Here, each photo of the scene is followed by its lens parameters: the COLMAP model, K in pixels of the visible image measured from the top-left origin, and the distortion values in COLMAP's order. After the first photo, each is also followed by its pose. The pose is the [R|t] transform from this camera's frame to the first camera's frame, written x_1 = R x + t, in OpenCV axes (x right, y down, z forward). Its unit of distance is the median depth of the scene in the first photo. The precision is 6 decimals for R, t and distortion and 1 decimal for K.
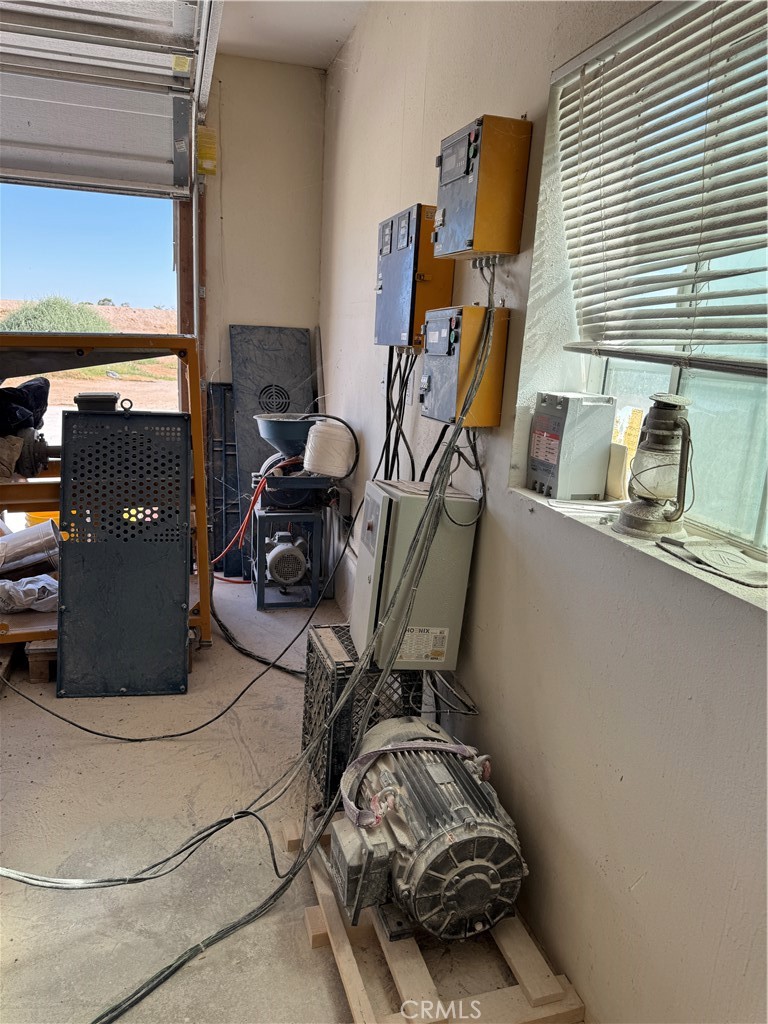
lens RADIAL K [[725.9, 0, 383.0], [0, 725.9, 508.4], [0, 0, 1]] dist [0.033083, -0.046628]
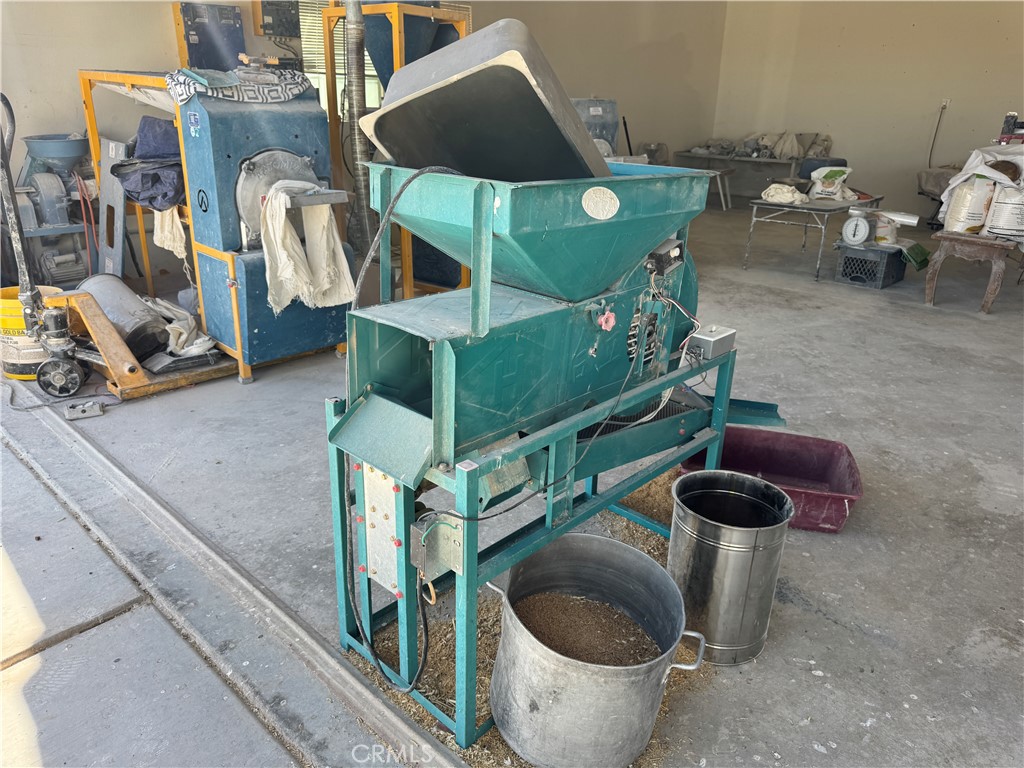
lens RADIAL K [[725.9, 0, 495.2], [0, 725.9, 378.8], [0, 0, 1]] dist [0.033083, -0.046628]
pose [[-0.474467, -0.373360, 0.797172, -3.297048], [0.169067, 0.850086, 0.498770, -0.549255], [-0.863885, 0.371425, -0.340215, 1.935247]]
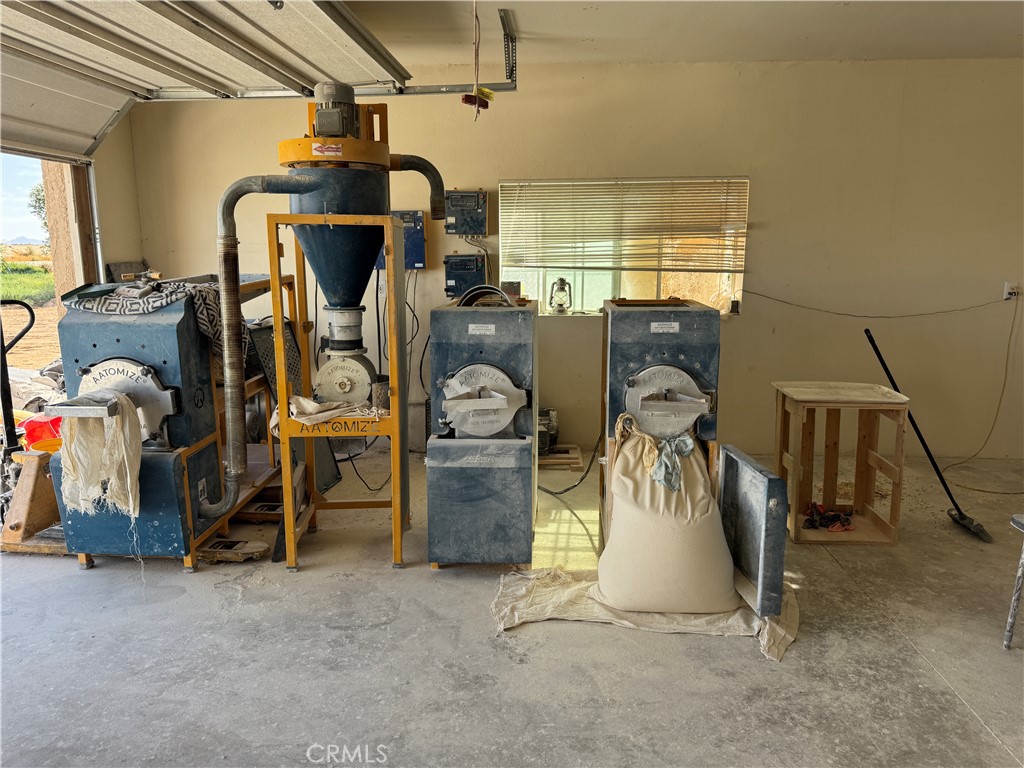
lens RADIAL K [[725.9, 0, 524.5], [0, 725.9, 391.1], [0, 0, 1]] dist [0.033083, -0.046628]
pose [[0.349495, -0.225398, 0.909422, -2.724659], [0.235905, 0.960531, 0.147406, -0.155284], [-0.906753, 0.163020, 0.388874, -0.164405]]
